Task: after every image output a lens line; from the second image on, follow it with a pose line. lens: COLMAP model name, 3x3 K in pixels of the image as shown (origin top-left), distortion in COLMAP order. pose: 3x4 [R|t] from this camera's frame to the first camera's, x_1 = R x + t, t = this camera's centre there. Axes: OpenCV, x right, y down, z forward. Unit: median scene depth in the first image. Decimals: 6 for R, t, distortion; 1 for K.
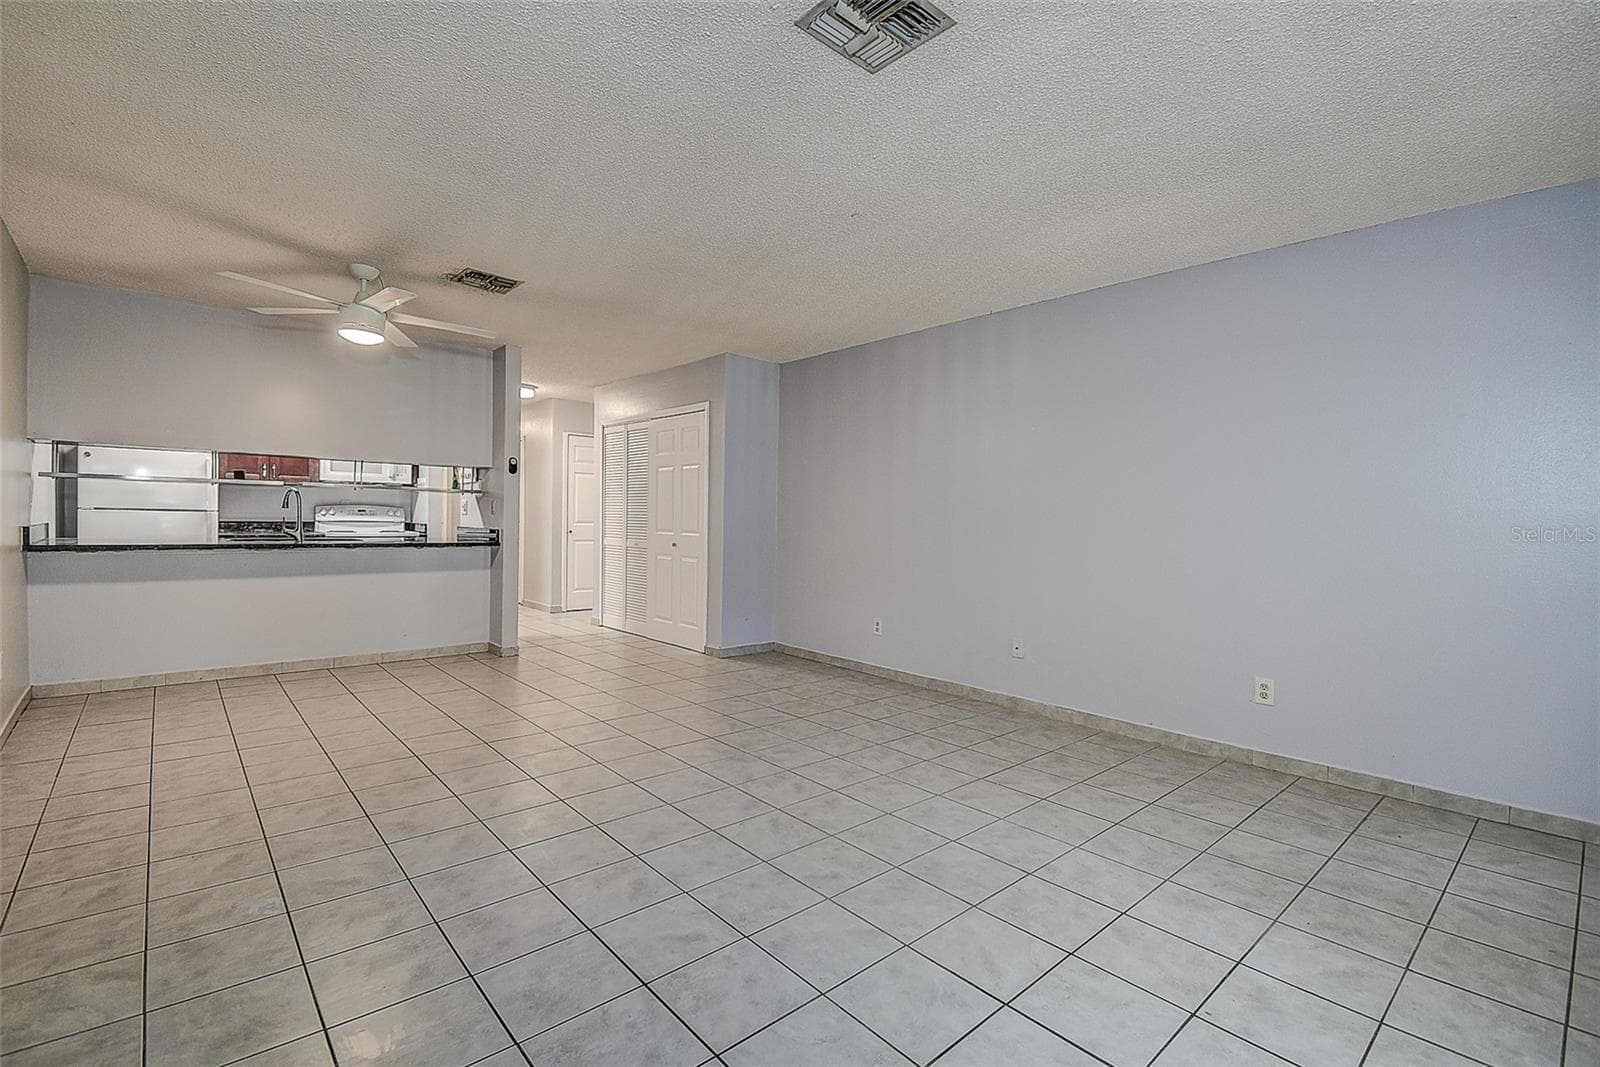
lens RADIAL K [[715.1, 0, 803.7], [0, 715.1, 536.0], [0, 0, 1]] dist [0.000255, -0.001469]
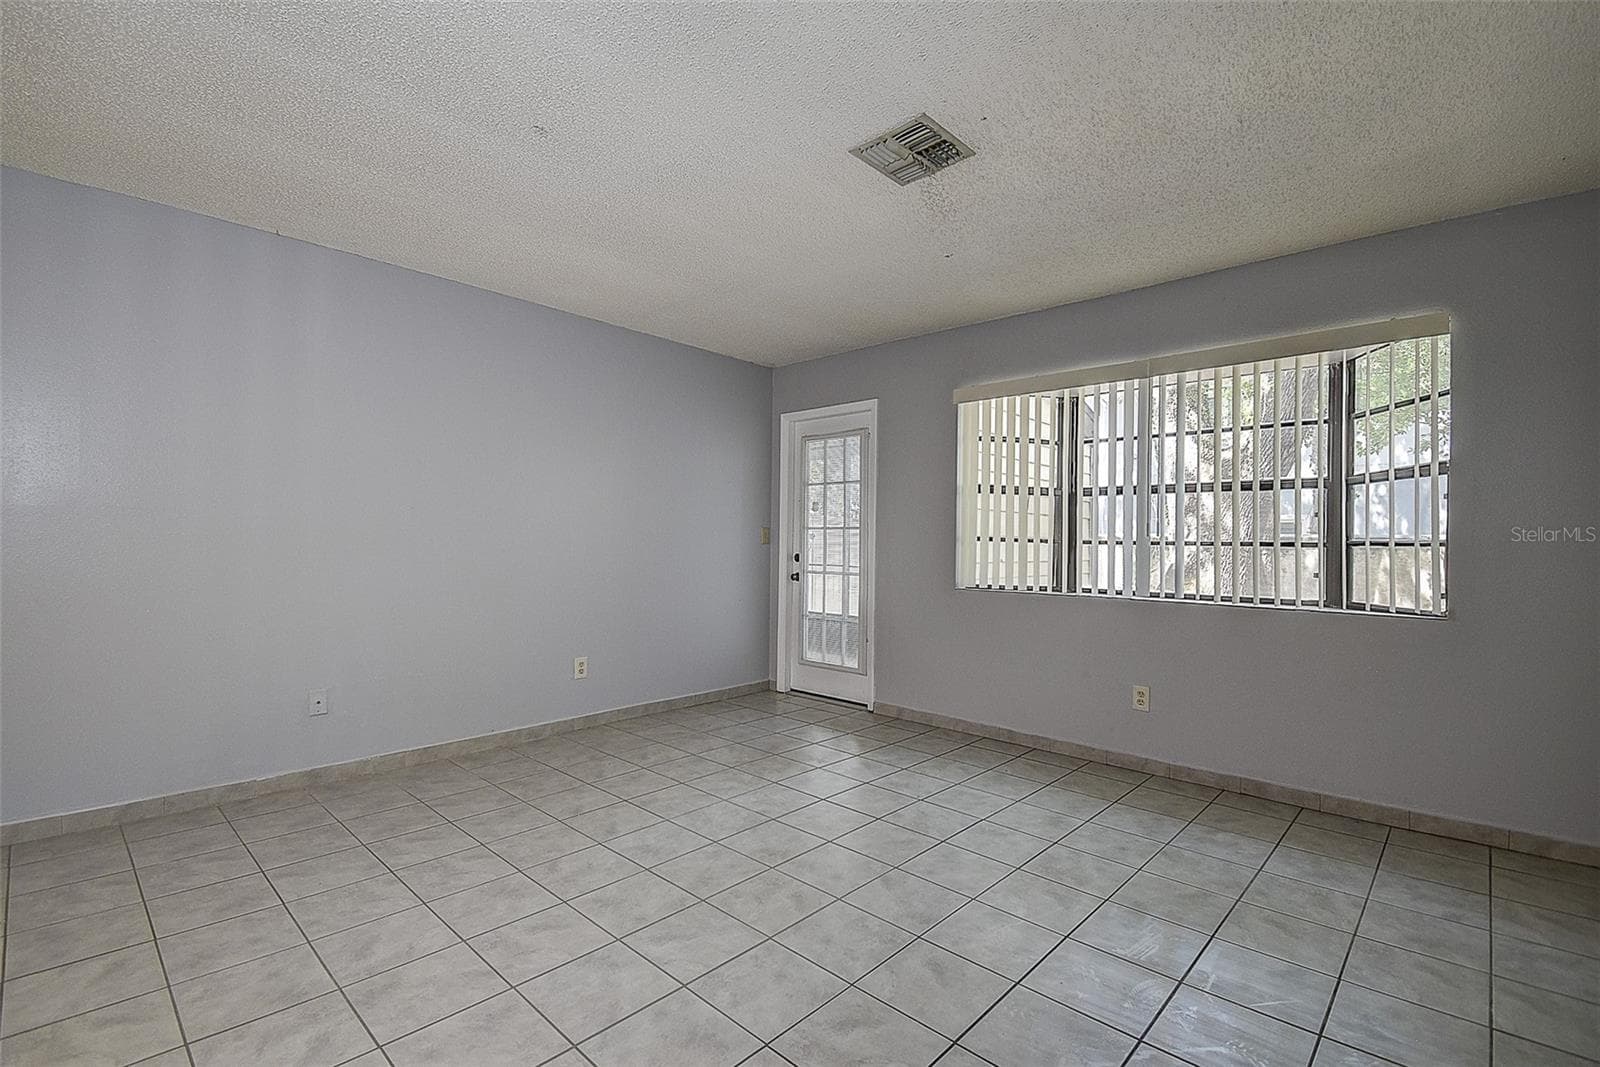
lens RADIAL K [[715.1, 0, 809.6], [0, 715.1, 530.1], [0, 0, 1]] dist [0.000255, -0.001469]
pose [[-0.094662, -0.011826, 0.995439, -0.732839], [0.012631, 0.999835, 0.013079, -0.041416], [-0.995429, 0.013811, -0.094497, 0.818674]]
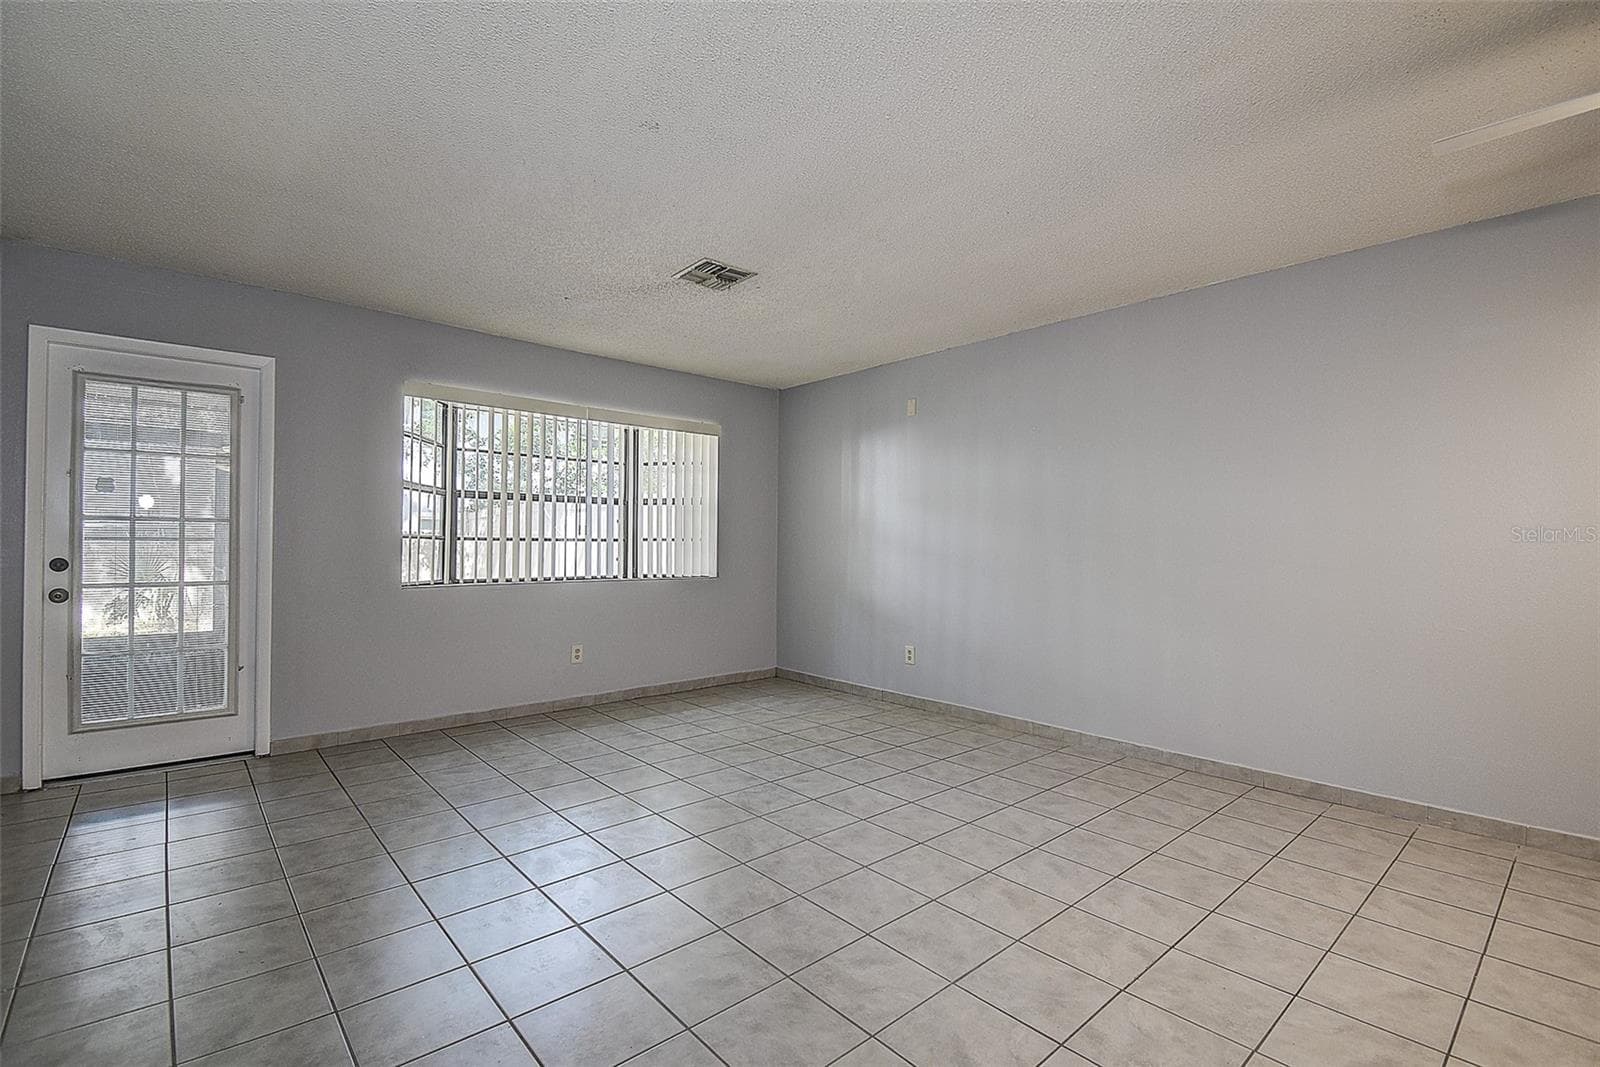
lens RADIAL K [[715.1, 0, 810.3], [0, 715.1, 536.2], [0, 0, 1]] dist [0.000255, -0.001469]
pose [[-0.999466, -0.031336, -0.009245, -0.093629], [-0.031464, 0.999407, 0.014008, -0.045450], [0.008801, 0.014292, -0.999859, 1.792531]]
